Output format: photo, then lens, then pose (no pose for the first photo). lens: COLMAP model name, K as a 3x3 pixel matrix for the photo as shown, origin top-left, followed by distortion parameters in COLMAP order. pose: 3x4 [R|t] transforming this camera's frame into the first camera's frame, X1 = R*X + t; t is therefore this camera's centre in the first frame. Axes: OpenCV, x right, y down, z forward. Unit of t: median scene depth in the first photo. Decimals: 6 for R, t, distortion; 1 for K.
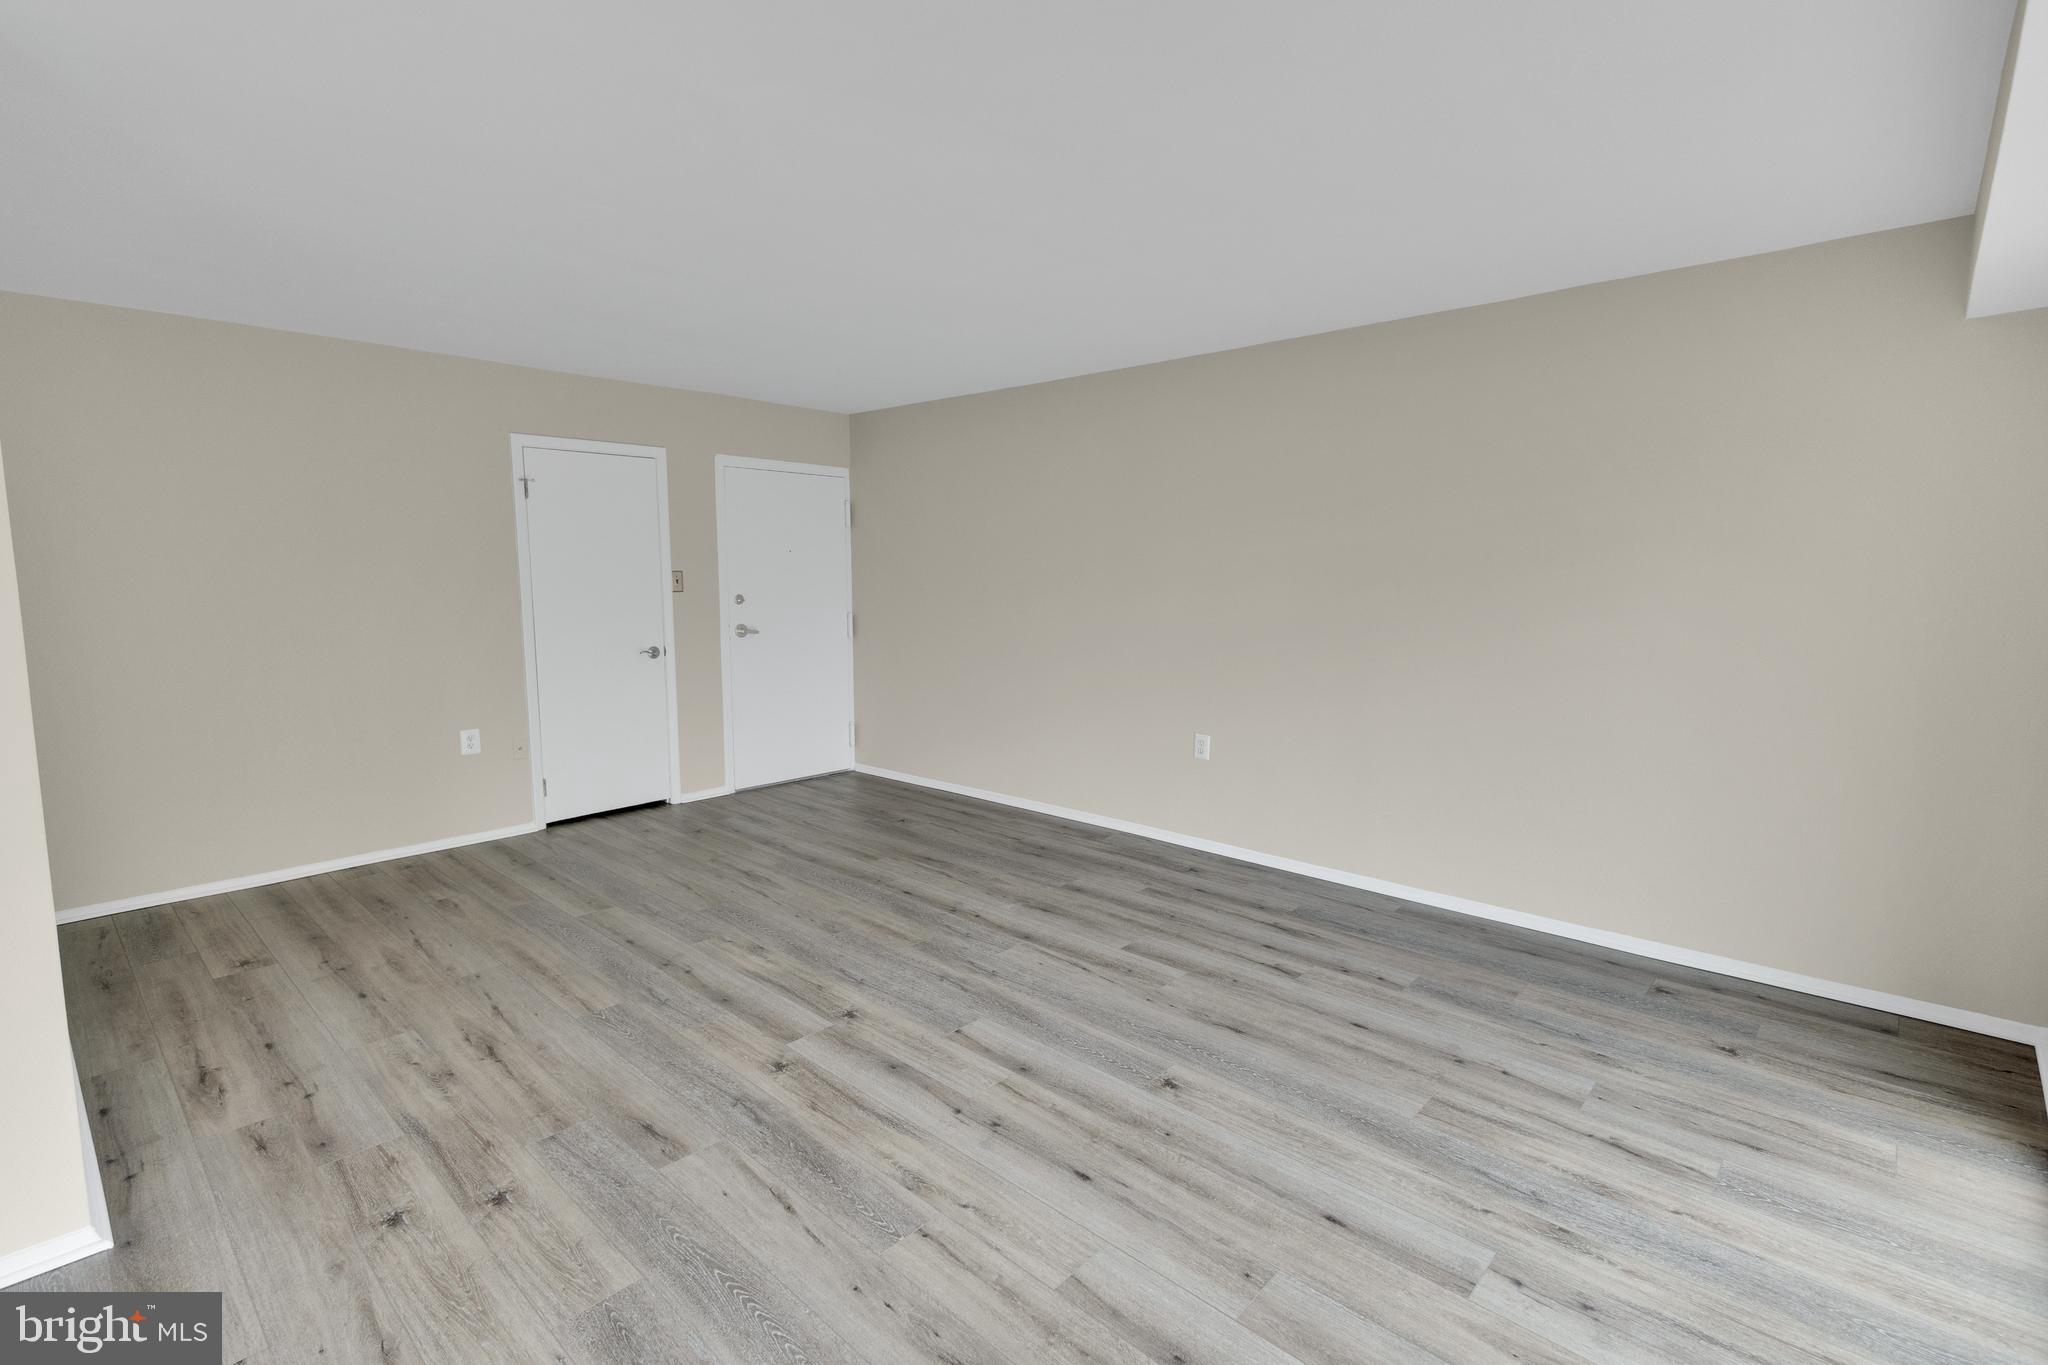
lens RADIAL K [[936.4, 0, 1024.0], [0, 936.4, 682.5], [0, 0, 1]] dist [0.017277, -0.006024]
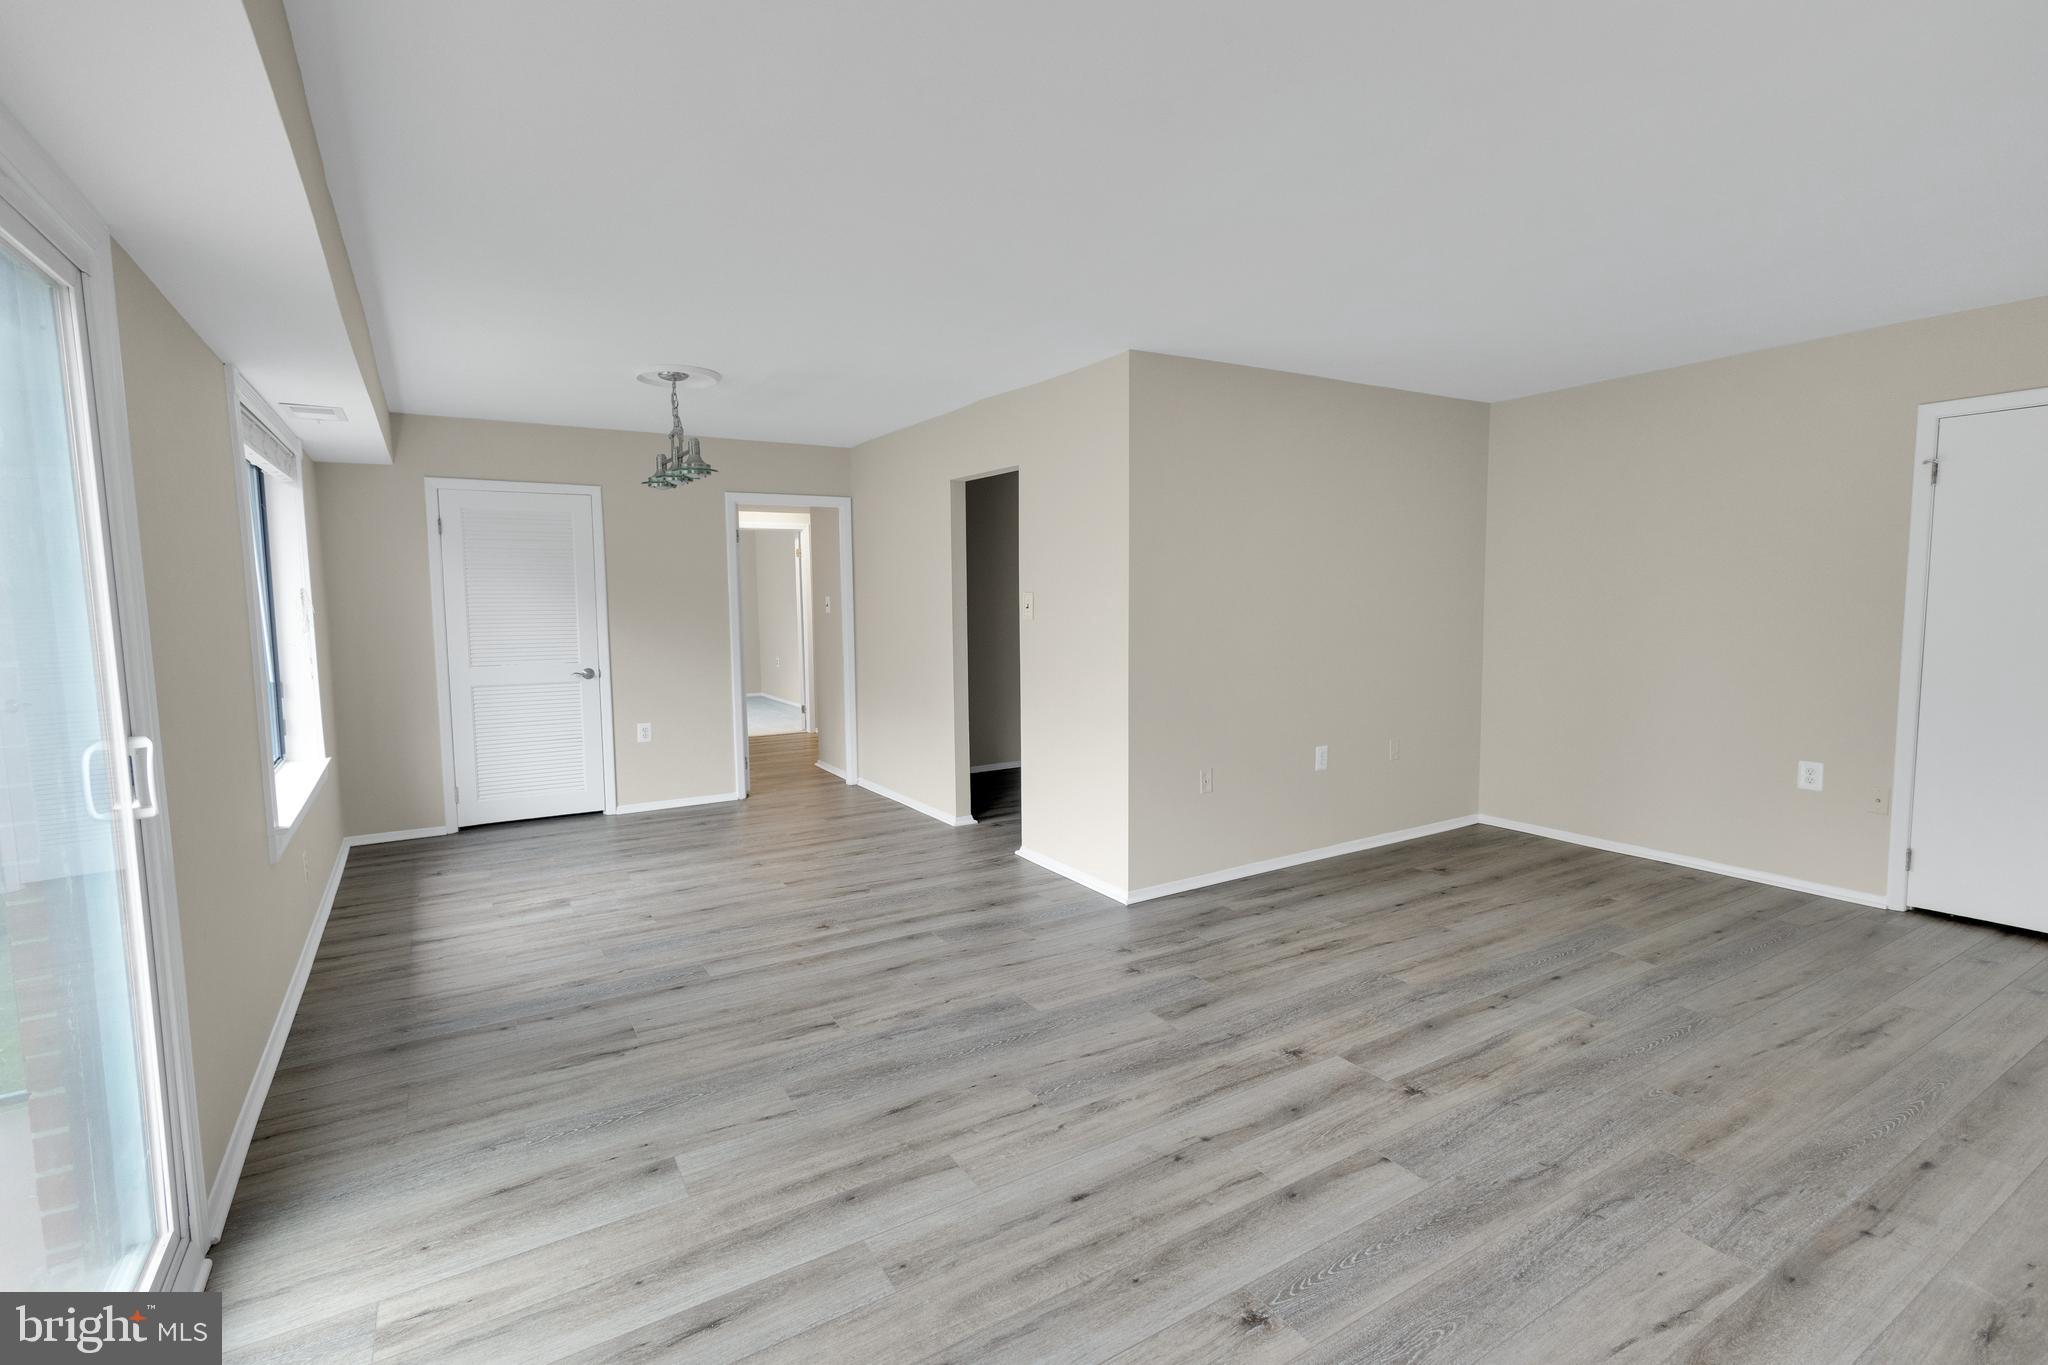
lens RADIAL K [[943.2, 0, 1019.3], [0, 943.2, 680.8], [0, 0, 1]] dist [0.010530, 0.000186]
pose [[-0.275067, 0.093158, -0.956901, 0.736689], [-0.101546, 0.986912, 0.125270, -0.097990], [0.956048, 0.131627, -0.262007, 0.846994]]
